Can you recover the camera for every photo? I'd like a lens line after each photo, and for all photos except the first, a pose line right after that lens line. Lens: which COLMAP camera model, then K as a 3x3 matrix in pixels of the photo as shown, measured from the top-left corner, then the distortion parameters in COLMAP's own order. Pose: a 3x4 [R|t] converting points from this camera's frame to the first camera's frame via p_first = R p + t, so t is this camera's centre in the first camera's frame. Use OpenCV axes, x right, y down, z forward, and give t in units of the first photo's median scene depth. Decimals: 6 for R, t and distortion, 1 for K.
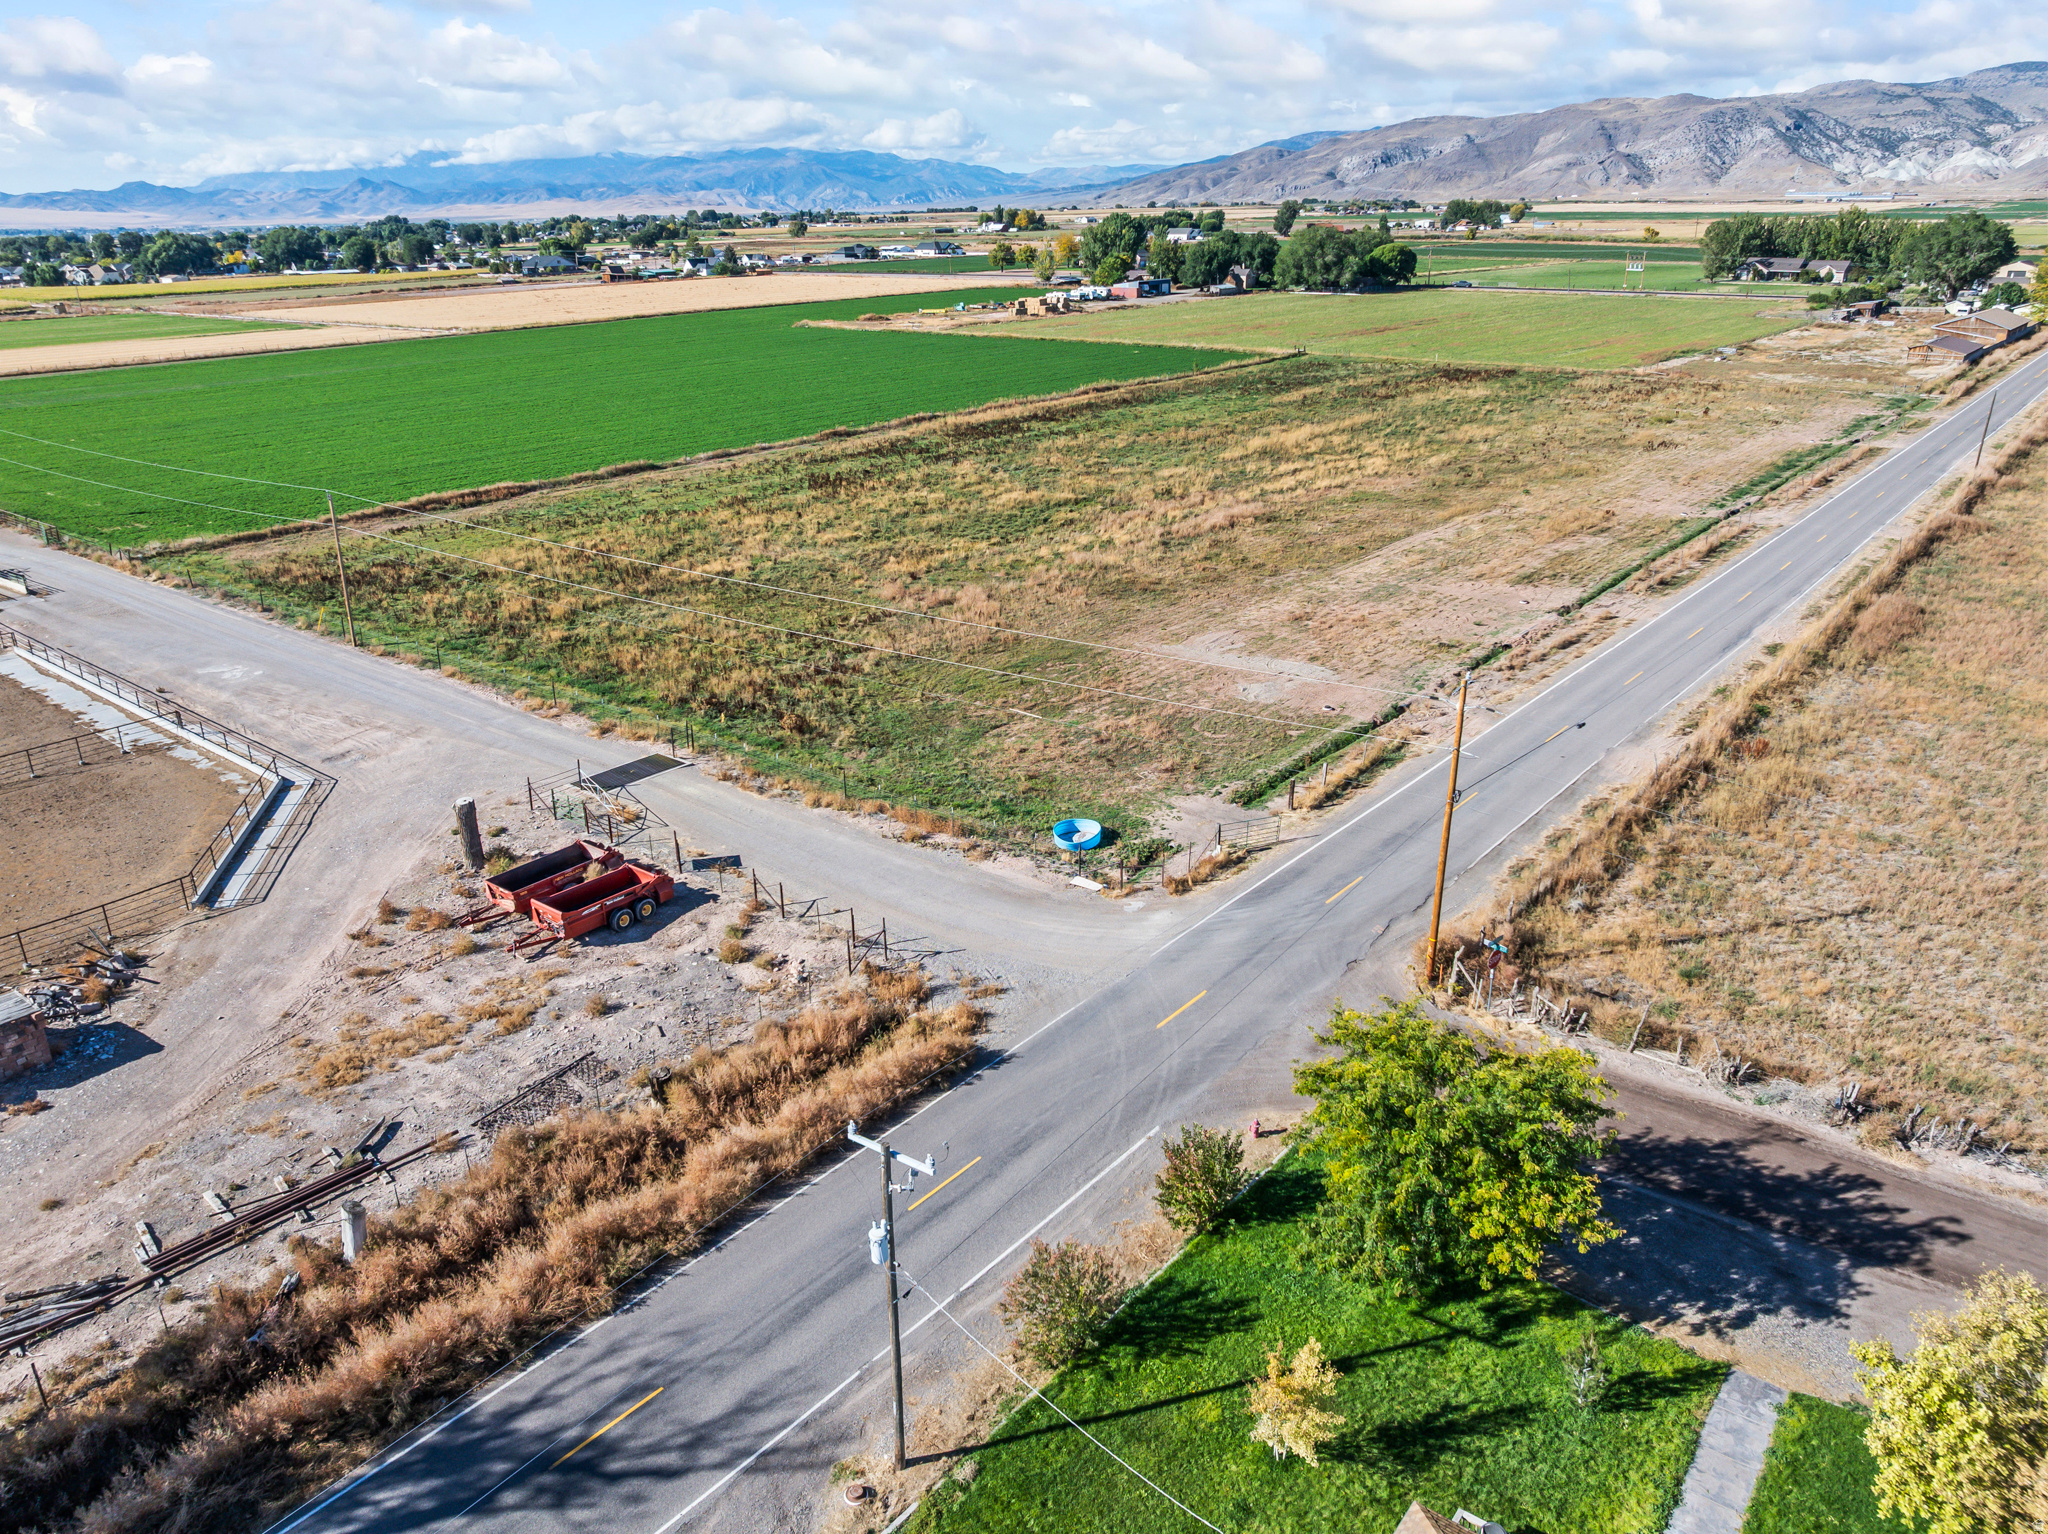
lens RADIAL K [[1435.9, 0, 1035.2], [0, 1435.9, 760.6], [0, 0, 1]] dist [-0.035265, -0.003568]
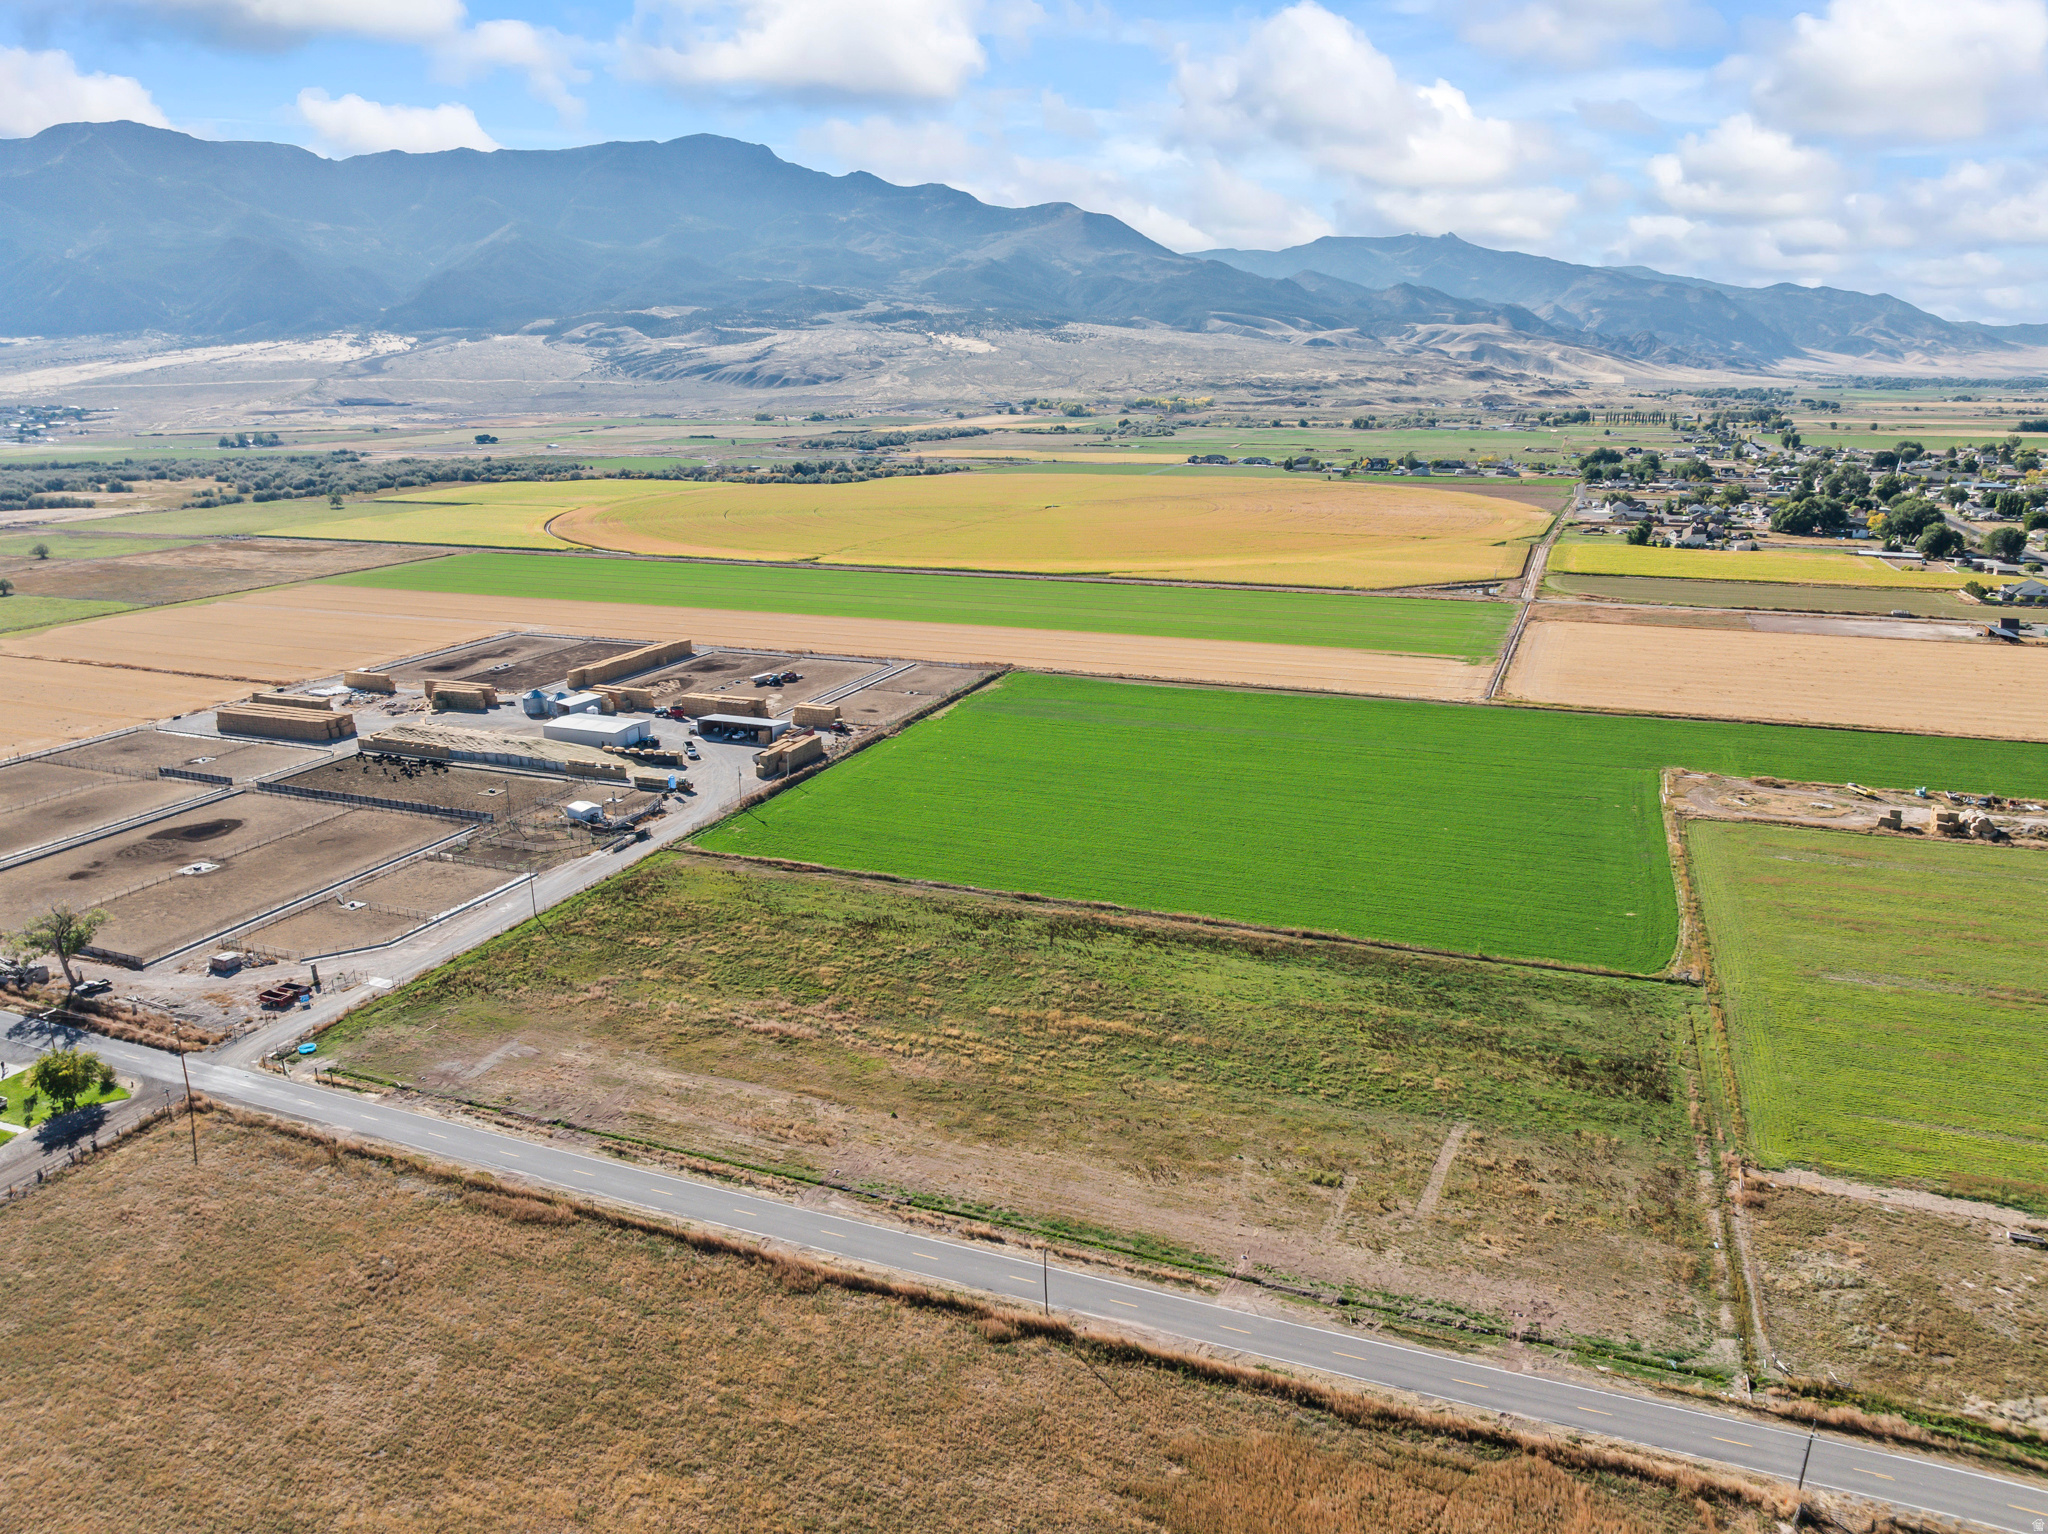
lens RADIAL K [[1435.9, 0, 1035.2], [0, 1435.9, 760.6], [0, 0, 1]] dist [-0.035265, -0.003568]
pose [[0.297992, 0.259505, -0.918617, 2.534114], [-0.341222, 0.927712, 0.151385, -1.229315], [0.891498, 0.268341, 0.365000, 0.844291]]
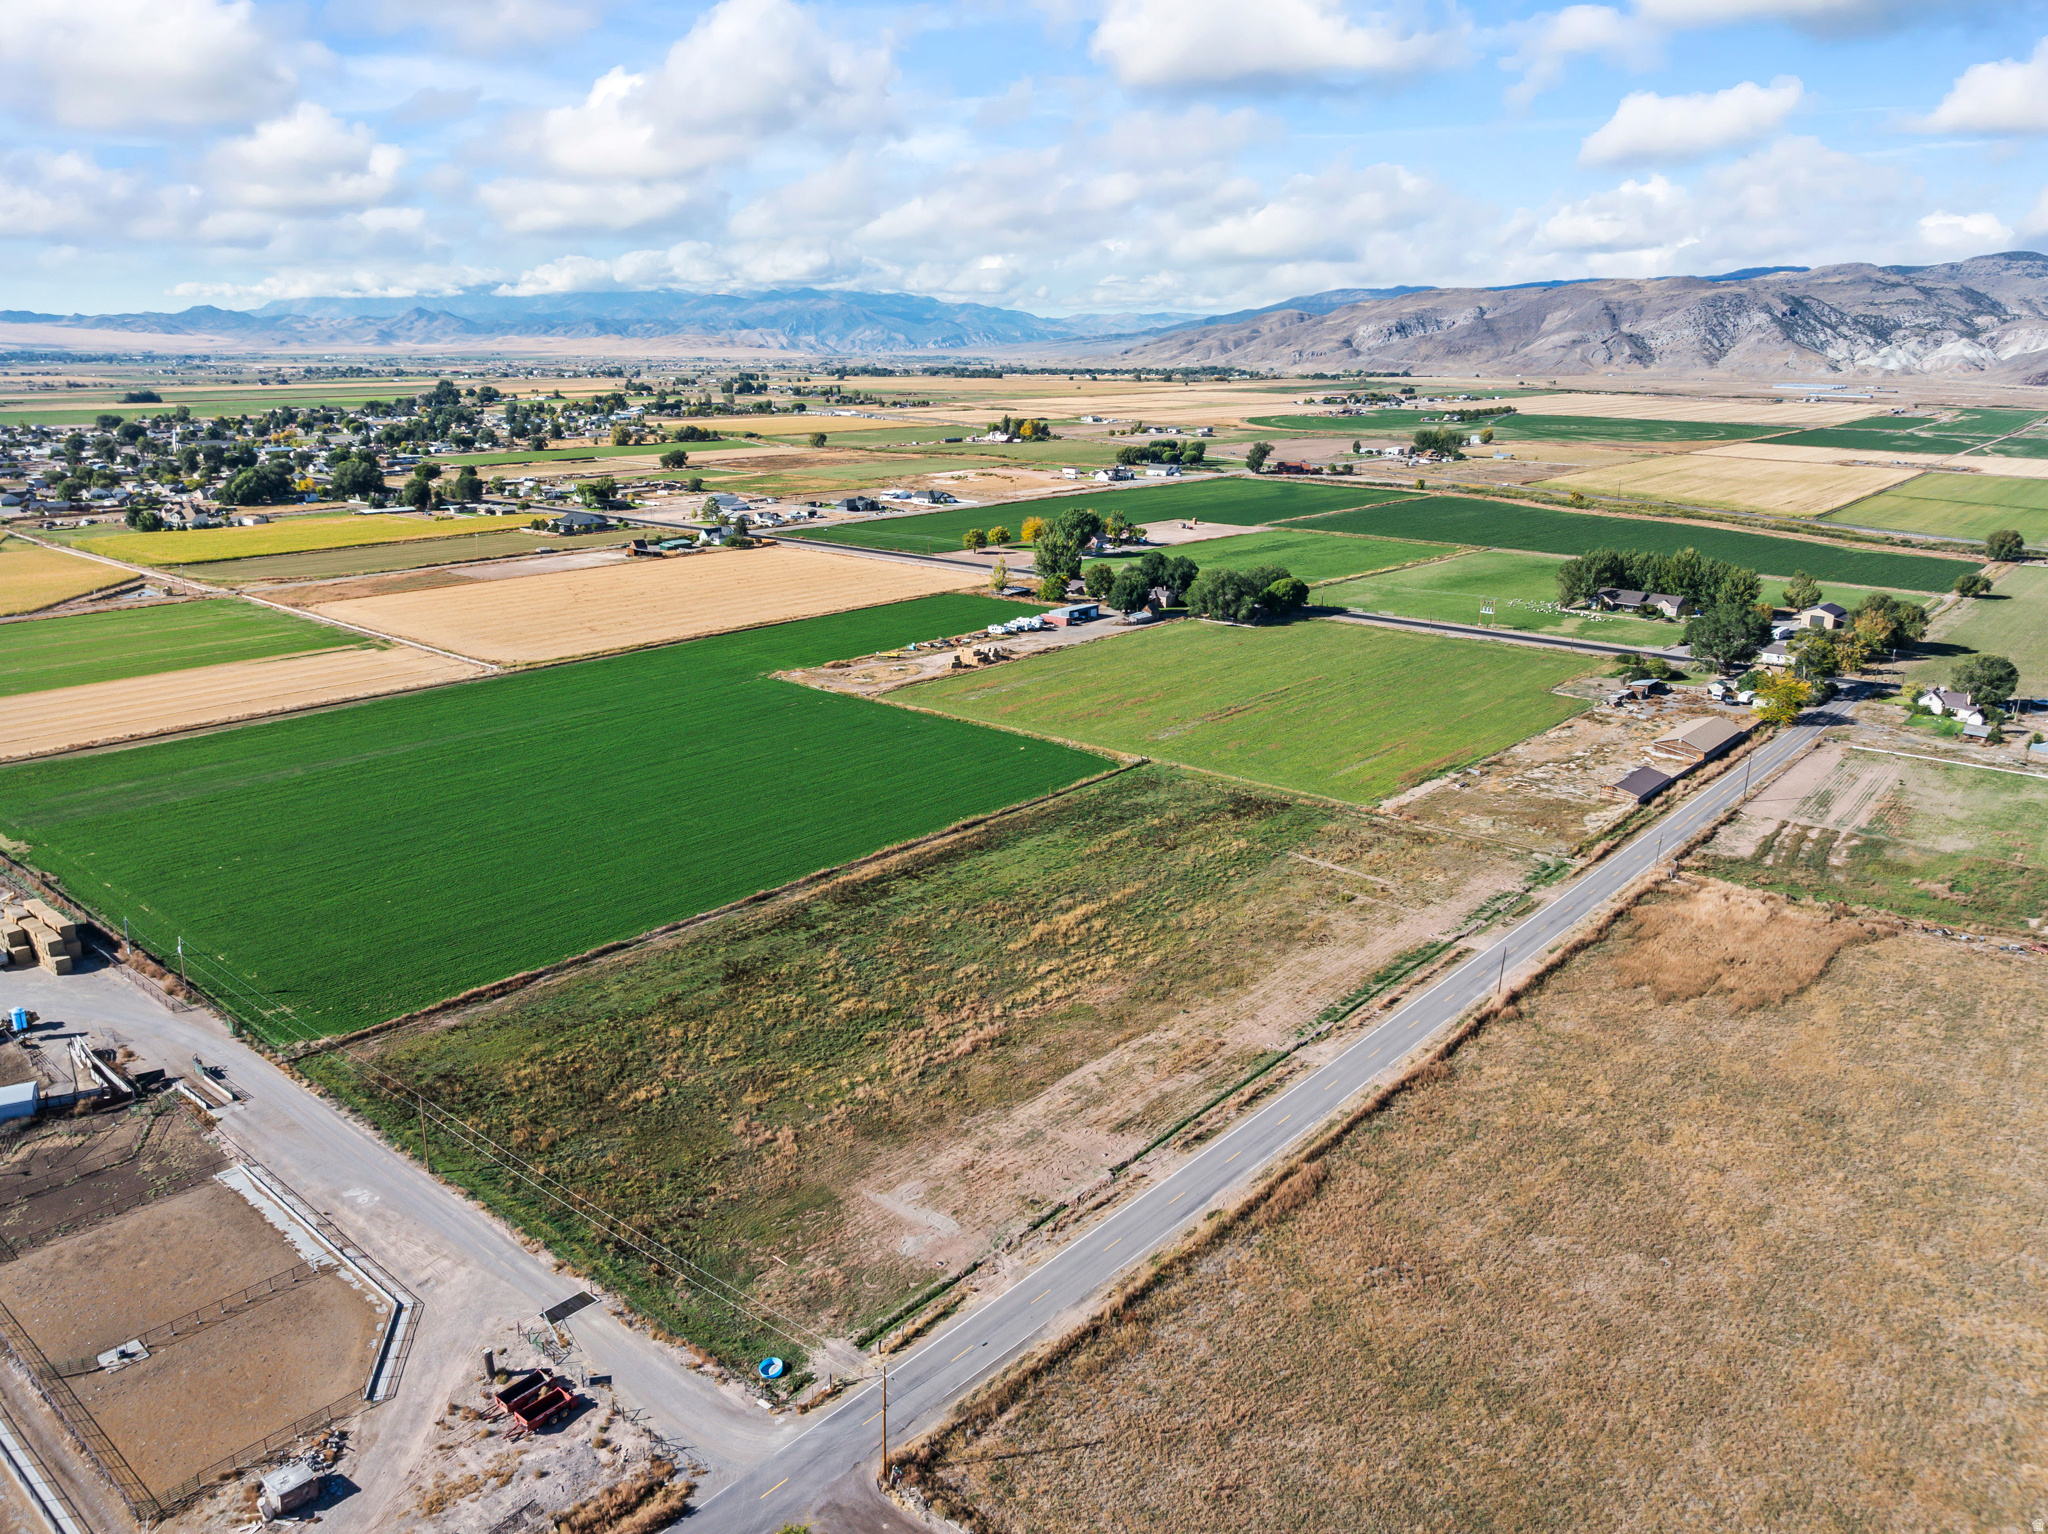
lens RADIAL K [[1435.9, 0, 1035.2], [0, 1435.9, 760.6], [0, 0, 1]] dist [-0.035265, -0.003568]
pose [[0.999477, 0.028475, -0.015323, 0.322297], [-0.029732, 0.995563, -0.089279, -0.504182], [0.012713, 0.089688, 0.995889, -0.891715]]
